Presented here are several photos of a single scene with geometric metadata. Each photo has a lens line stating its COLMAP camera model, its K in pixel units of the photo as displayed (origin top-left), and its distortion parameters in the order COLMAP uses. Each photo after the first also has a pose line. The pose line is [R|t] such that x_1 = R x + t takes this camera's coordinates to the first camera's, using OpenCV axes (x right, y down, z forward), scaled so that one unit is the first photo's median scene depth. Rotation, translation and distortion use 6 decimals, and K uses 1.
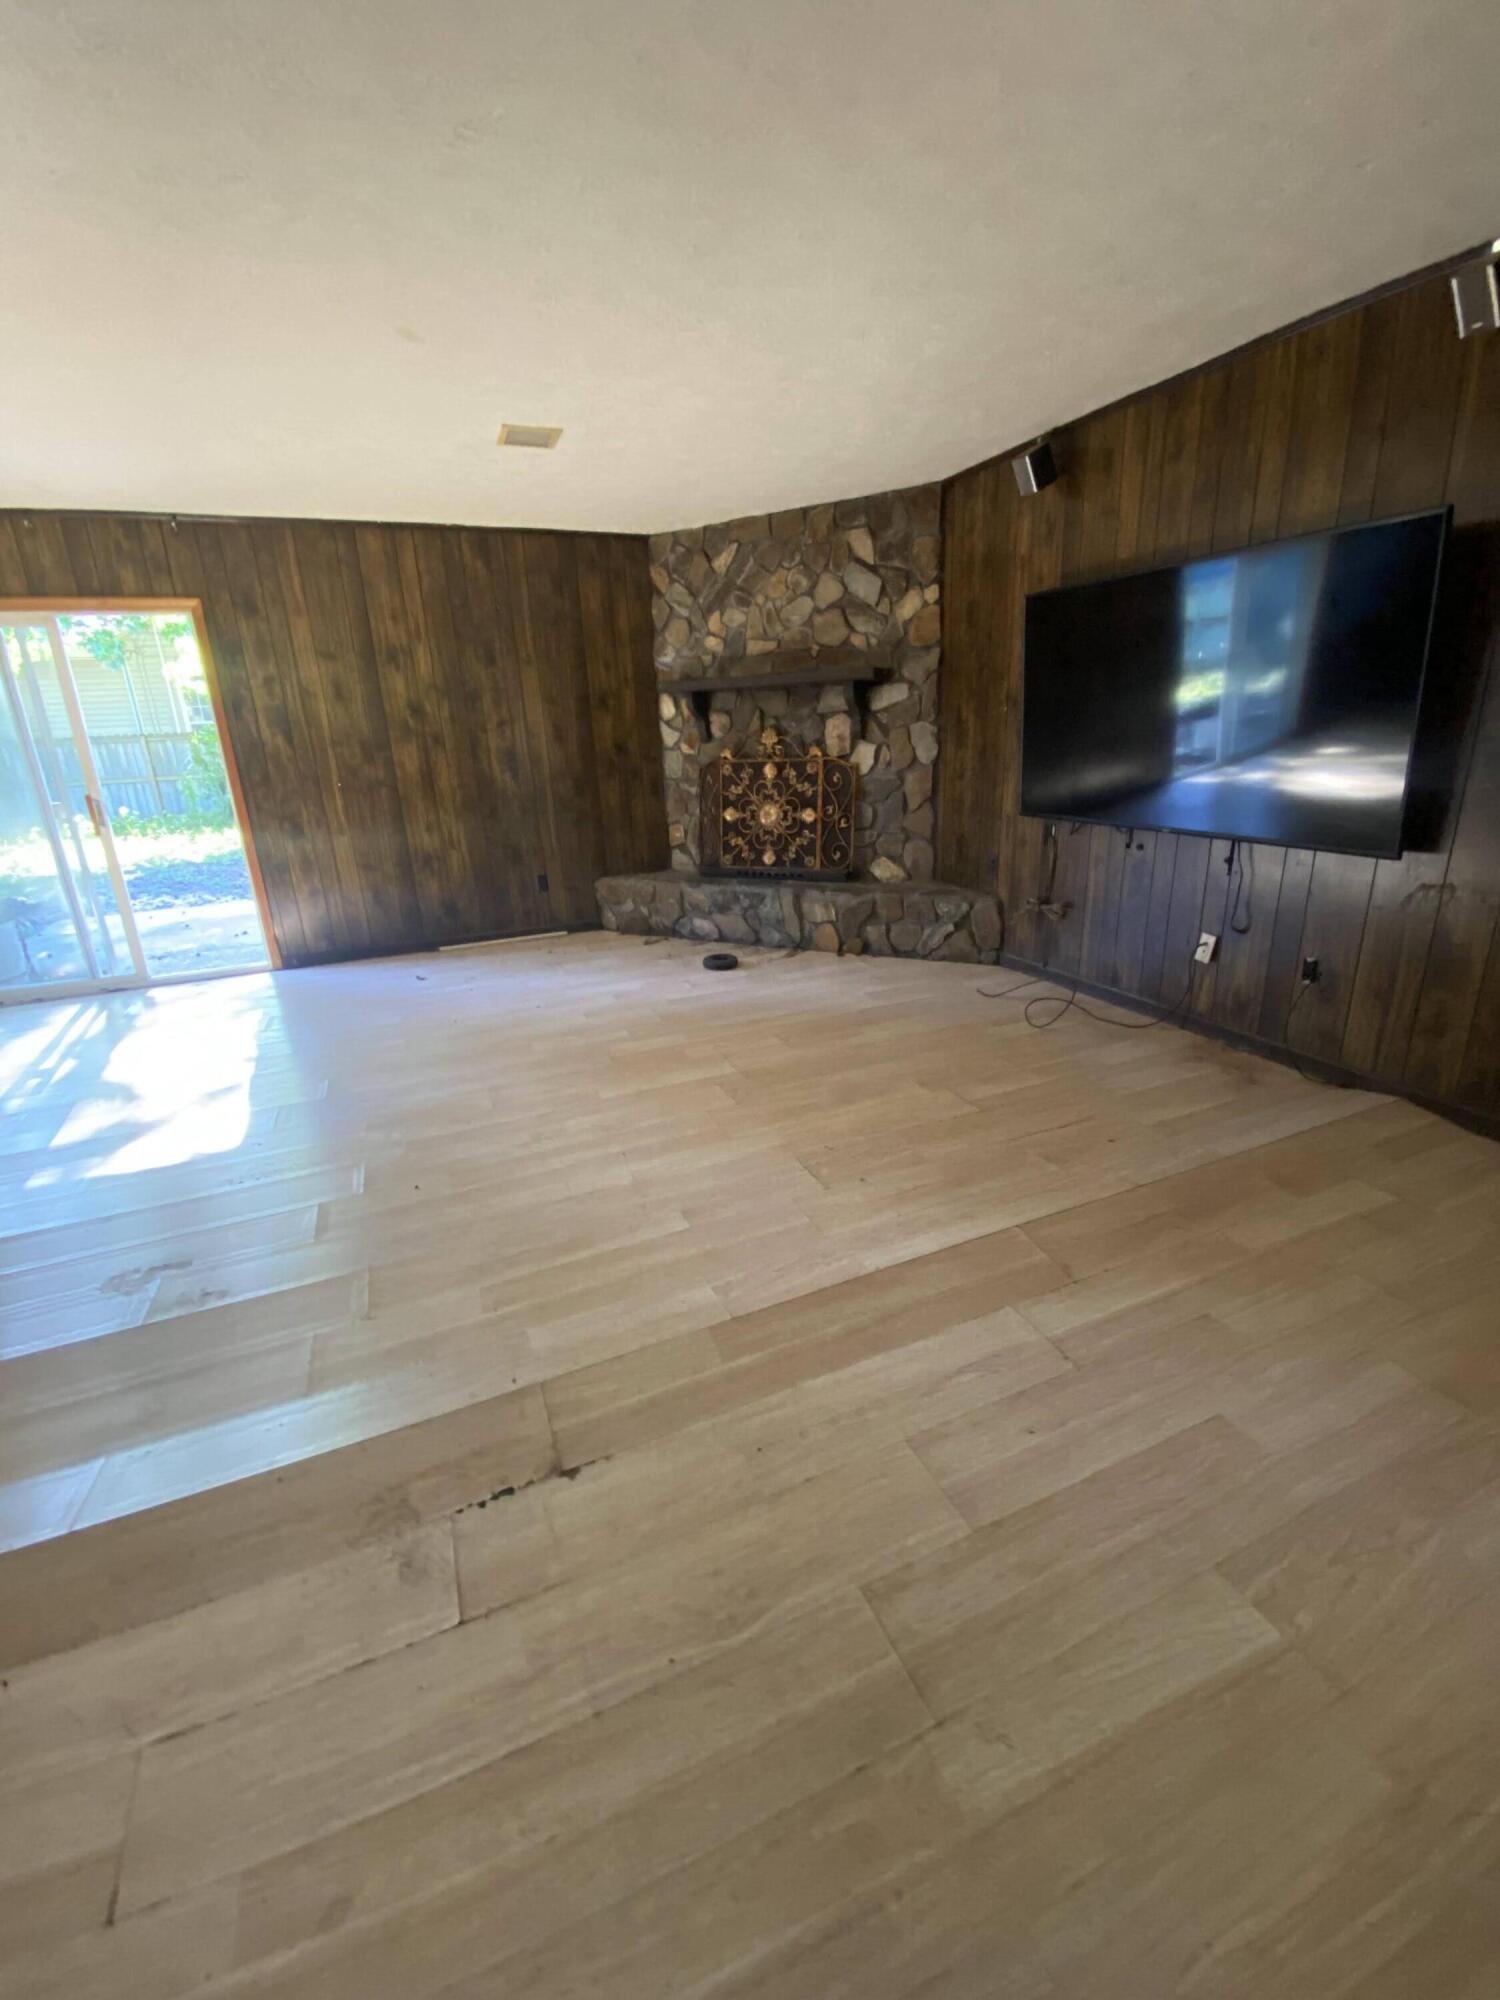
lens RADIAL K [[808.1, 0, 744.9], [0, 808.1, 1013.3], [0, 0, 1]] dist [0.009957, -0.016213]
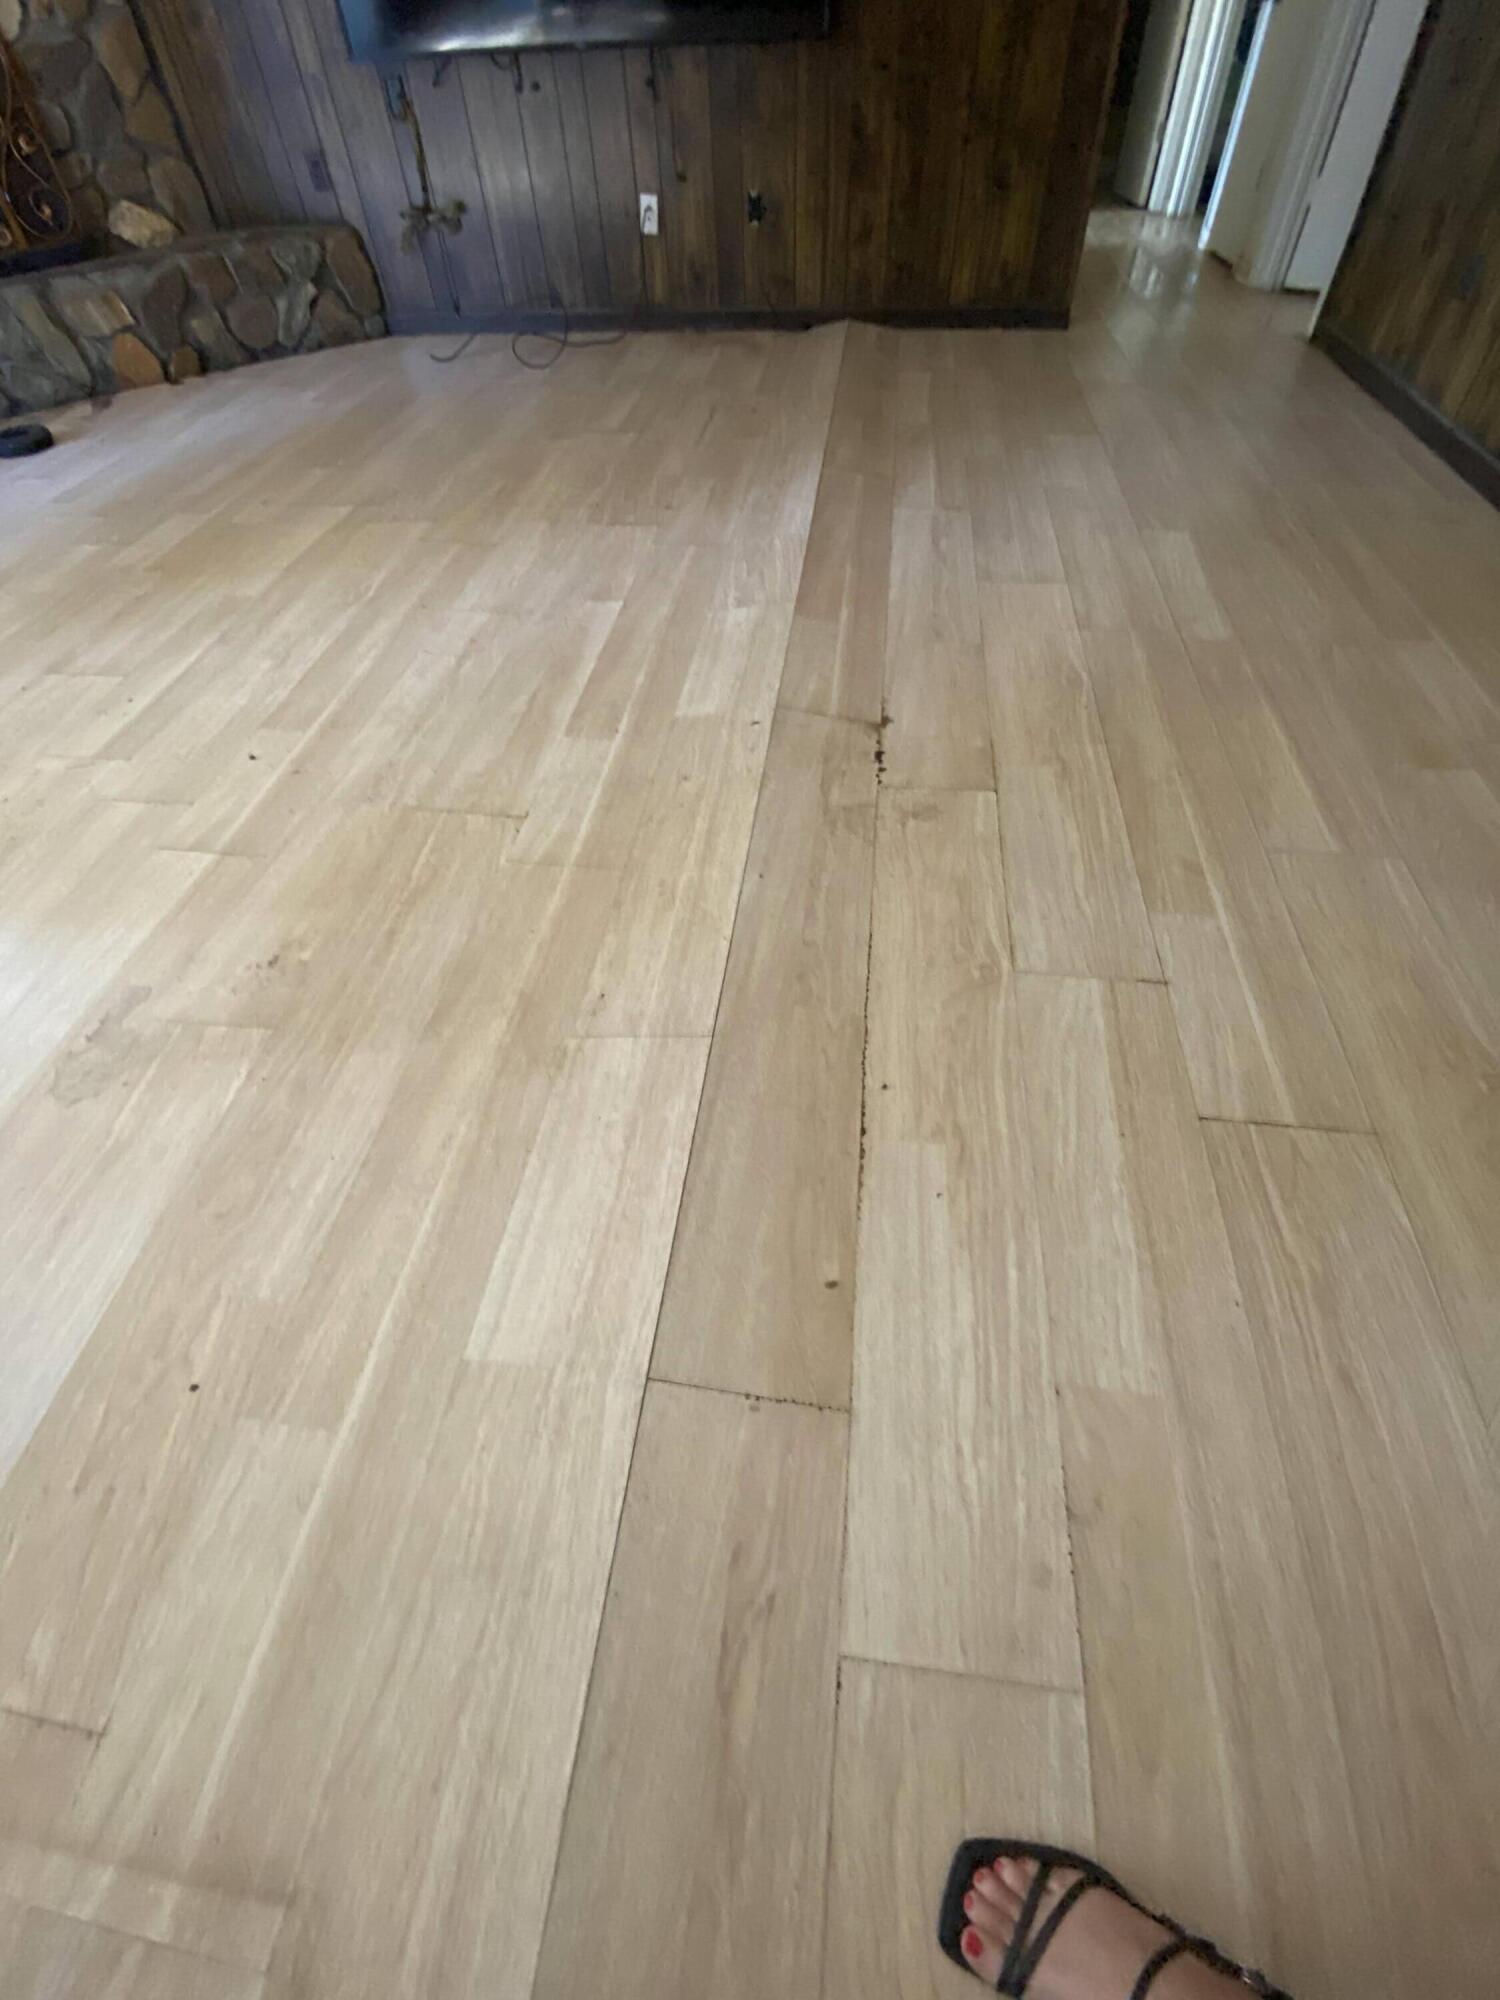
lens RADIAL K [[819.8, 0, 750.0], [0, 819.8, 1000.0], [0, 0, 1]] dist [0.001947, -0.010397]
pose [[0.507879, -0.657317, 0.556770, -0.370204], [0.296132, 0.740167, 0.603705, 0.044008], [-0.808928, -0.141731, 0.570568, 0.153838]]
